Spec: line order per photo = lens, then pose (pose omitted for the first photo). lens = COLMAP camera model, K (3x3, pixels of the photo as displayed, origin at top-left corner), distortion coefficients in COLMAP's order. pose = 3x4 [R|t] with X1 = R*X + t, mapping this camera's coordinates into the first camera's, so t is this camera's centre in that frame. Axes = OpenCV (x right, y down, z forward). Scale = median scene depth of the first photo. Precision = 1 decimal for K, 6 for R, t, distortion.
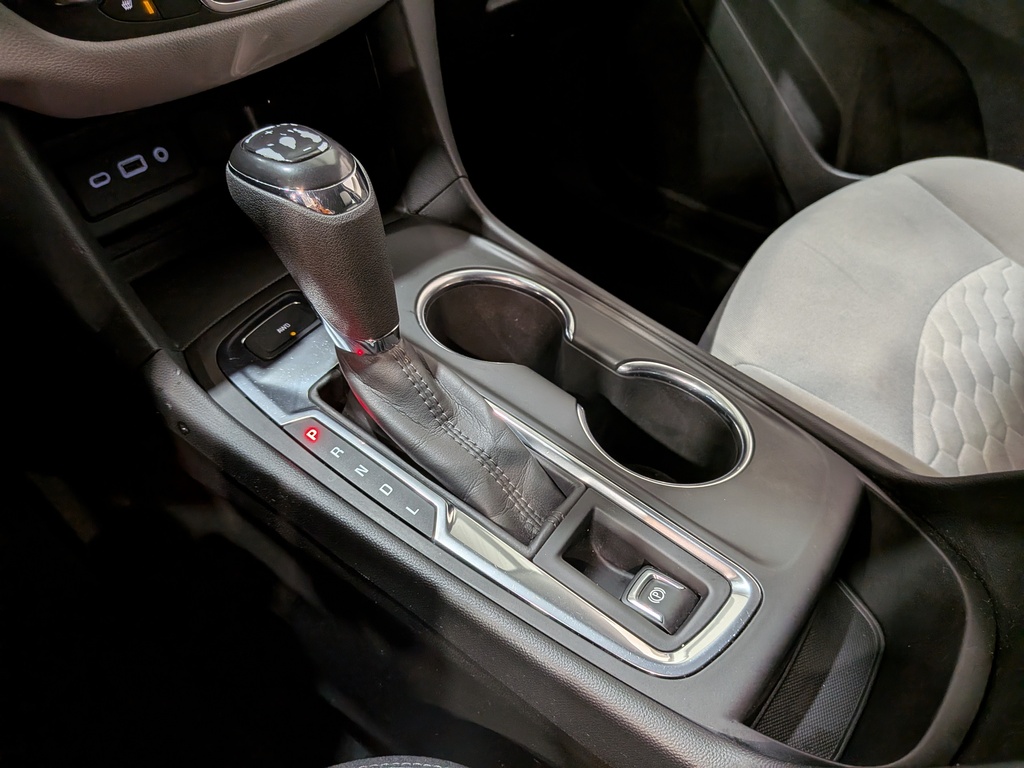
lens RADIAL K [[750.6, 0, 504.6], [0, 750.6, 384.3], [0, 0, 1]] dist [0.050621, -0.093117]
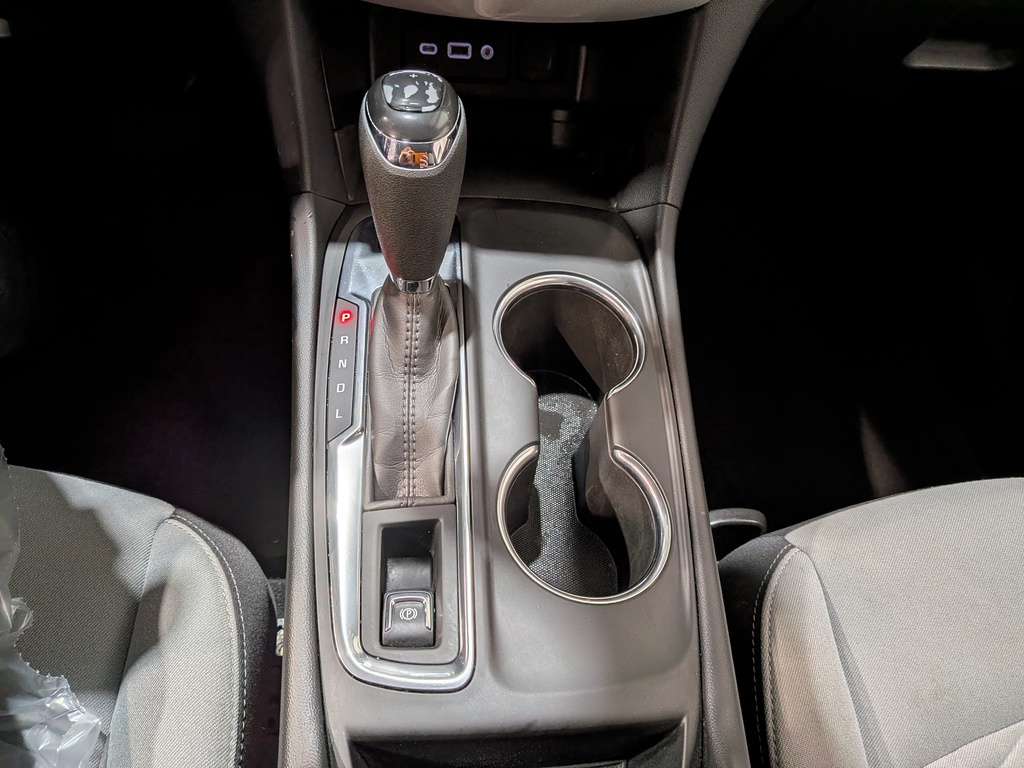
lens RADIAL K [[750.6, 0, 516.4], [0, 750.6, 391.5], [0, 0, 1]] dist [0.050621, -0.093117]
pose [[0.665253, 0.618164, -0.418702, 0.501234], [-0.570076, 0.782697, 0.249796, -0.294501], [0.482132, 0.072515, 0.873092, 0.094625]]
